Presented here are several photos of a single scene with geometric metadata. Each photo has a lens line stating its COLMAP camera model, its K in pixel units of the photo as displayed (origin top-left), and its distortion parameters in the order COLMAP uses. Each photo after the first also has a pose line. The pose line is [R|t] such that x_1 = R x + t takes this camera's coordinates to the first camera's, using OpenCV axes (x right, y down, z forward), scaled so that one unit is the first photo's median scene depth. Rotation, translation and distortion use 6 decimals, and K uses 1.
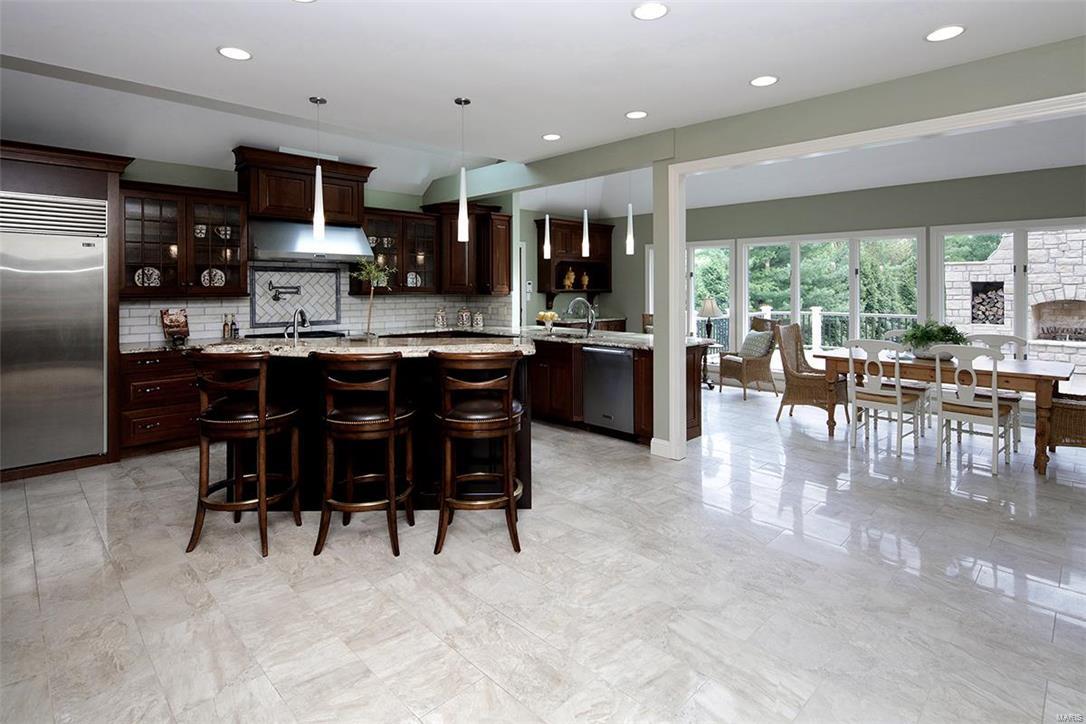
lens RADIAL K [[544.5, 0, 544.8], [0, 544.5, 285.2], [0, 0, 1]] dist [-0.001235, -0.000294]
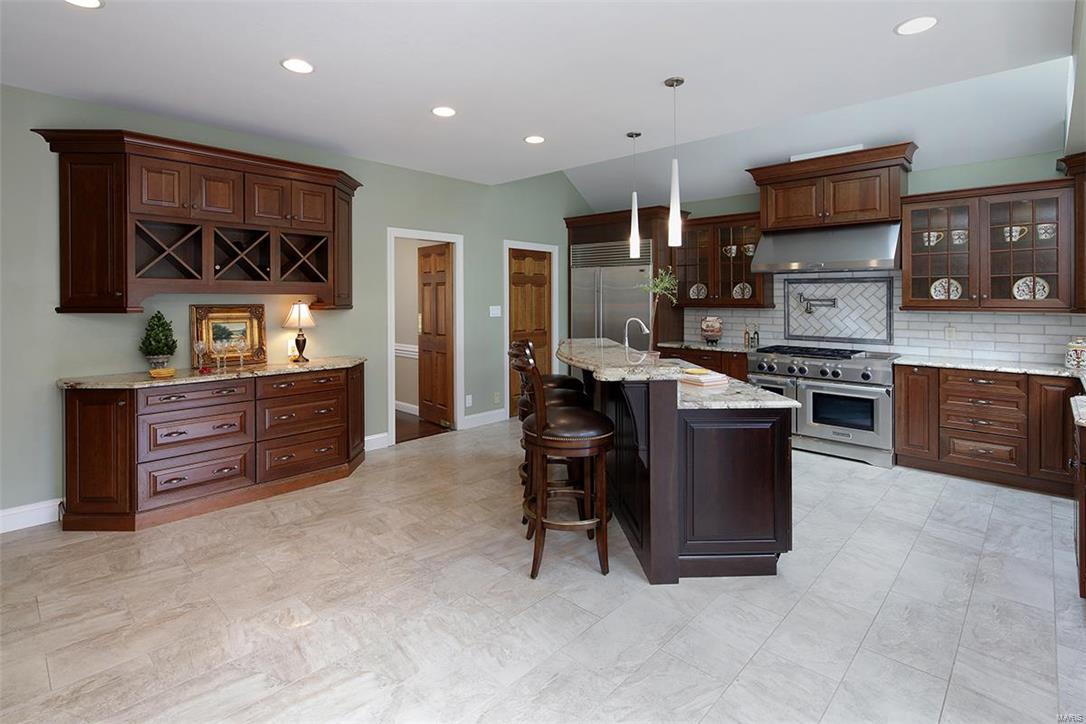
lens RADIAL K [[532.8, 0, 542.4], [0, 532.8, 301.9], [0, 0, 1]] dist [-0.000577, -0.000190]
pose [[0.026119, 0.006718, -0.999636, 0.411170], [-0.000336, 0.999977, 0.006712, 0.001496], [0.999659, 0.000160, 0.026120, 0.465450]]
